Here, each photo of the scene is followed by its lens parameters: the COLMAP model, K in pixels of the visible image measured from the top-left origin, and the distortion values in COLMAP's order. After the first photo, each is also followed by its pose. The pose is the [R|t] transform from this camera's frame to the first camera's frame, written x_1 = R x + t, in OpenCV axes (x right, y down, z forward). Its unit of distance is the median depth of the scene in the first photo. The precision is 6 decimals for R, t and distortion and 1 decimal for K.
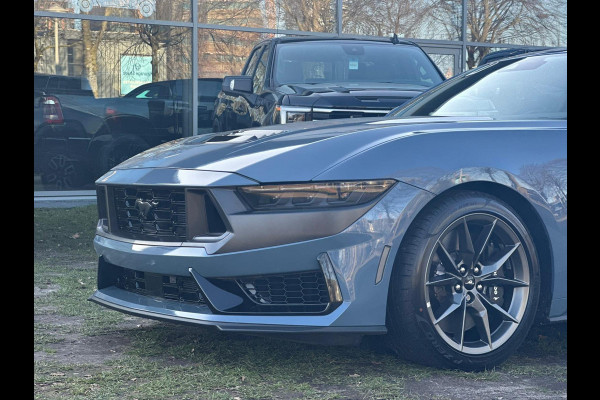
lens RADIAL K [[1191.7, 0, 300.0], [0, 1191.7, 200.0], [0, 0, 1]] dist [0.163796, 0.272732]
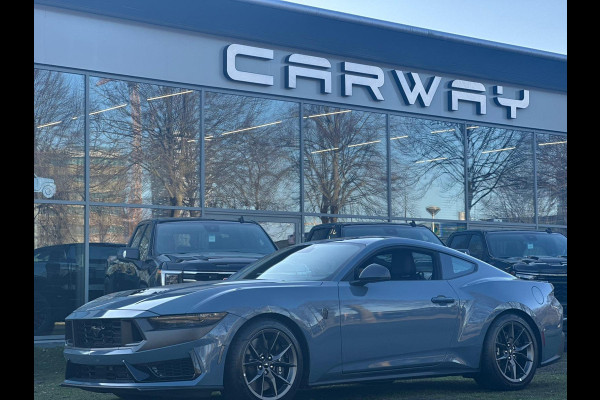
lens RADIAL K [[1191.7, 0, 300.0], [0, 1191.7, 200.0], [0, 0, 1]] dist [0.163796, 0.272732]
pose [[0.993706, -0.006777, 0.111818, -0.021665], [0.020834, 0.991934, -0.125033, 0.047632], [-0.110069, 0.126576, 0.985831, -0.986917]]
